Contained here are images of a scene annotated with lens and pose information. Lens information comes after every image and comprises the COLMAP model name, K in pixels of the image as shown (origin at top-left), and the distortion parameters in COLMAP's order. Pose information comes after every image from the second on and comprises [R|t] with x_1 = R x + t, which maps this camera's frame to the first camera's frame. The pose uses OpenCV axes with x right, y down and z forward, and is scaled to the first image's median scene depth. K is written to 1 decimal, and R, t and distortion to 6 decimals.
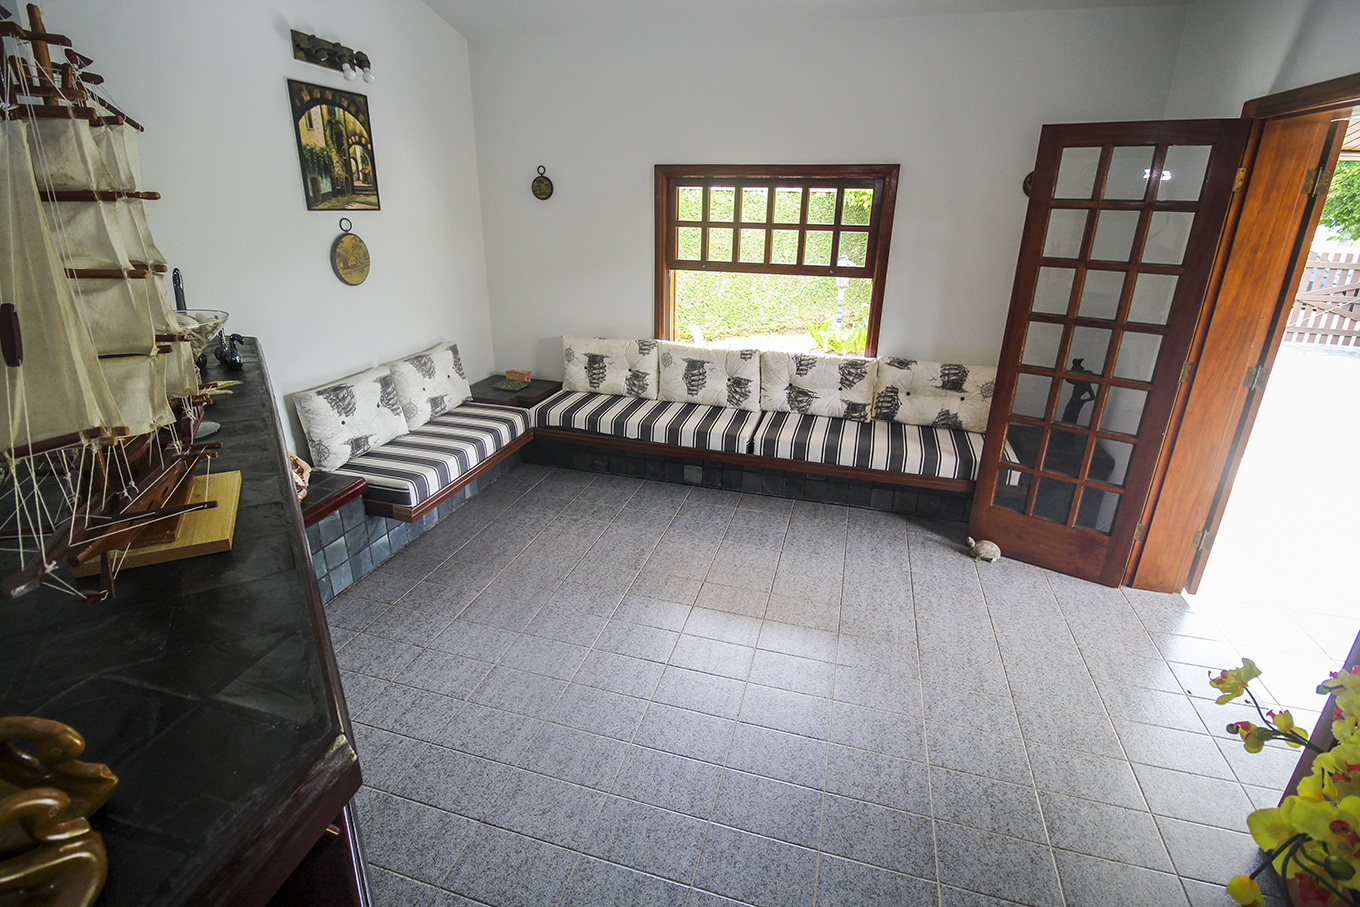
lens RADIAL K [[627.2, 0, 653.3], [0, 627.2, 420.3], [0, 0, 1]] dist [-0.011705, -0.007675]
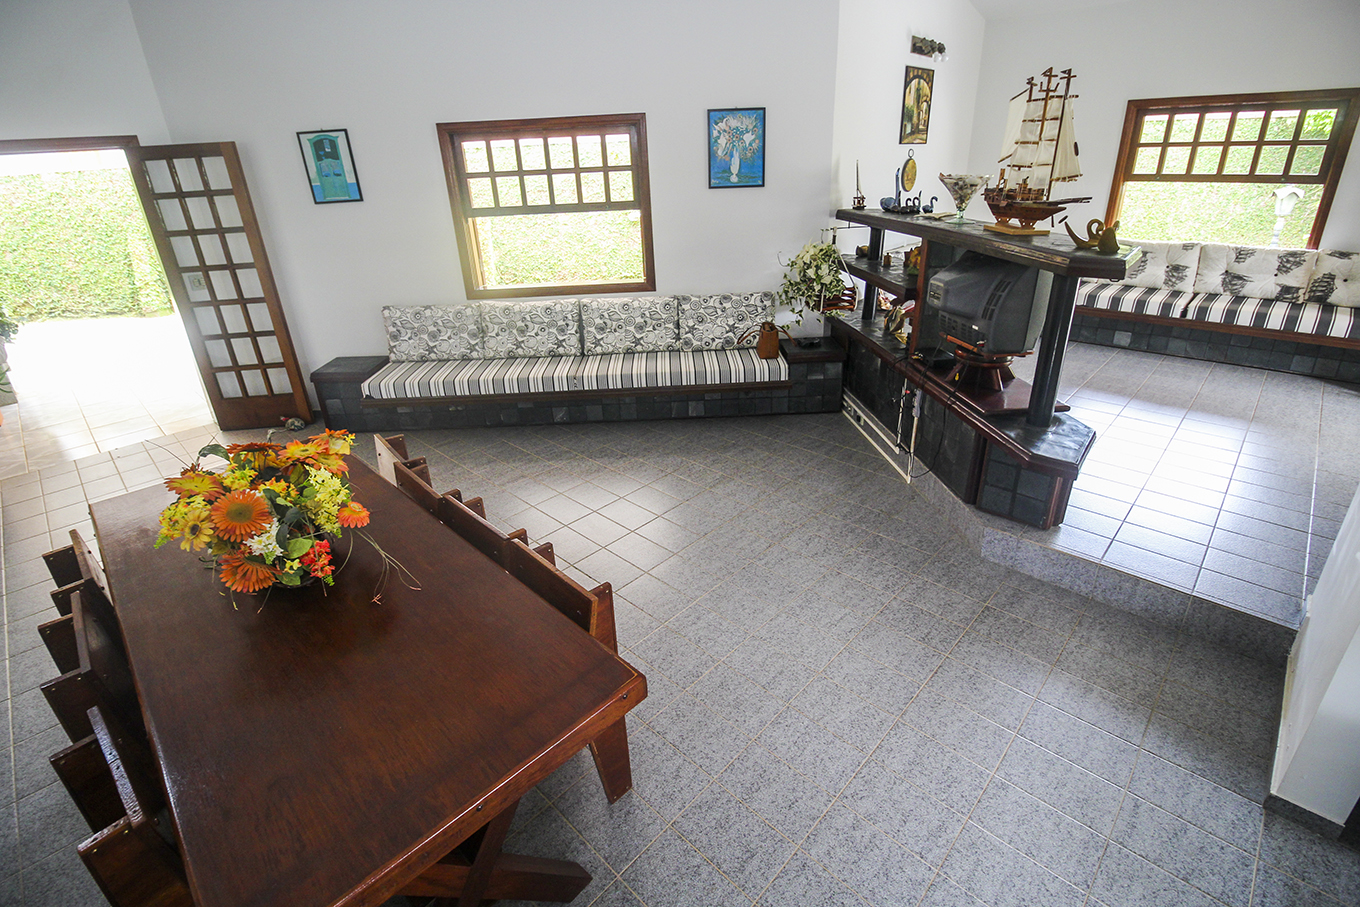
lens RADIAL K [[627.2, 0, 656.5], [0, 627.2, 430.3], [0, 0, 1]] dist [-0.011705, -0.007675]
pose [[0.888697, 0.132472, -0.438940, -0.221757], [-0.097607, 0.990068, 0.101183, 0.254832], [0.447984, -0.047077, 0.892801, -0.661867]]
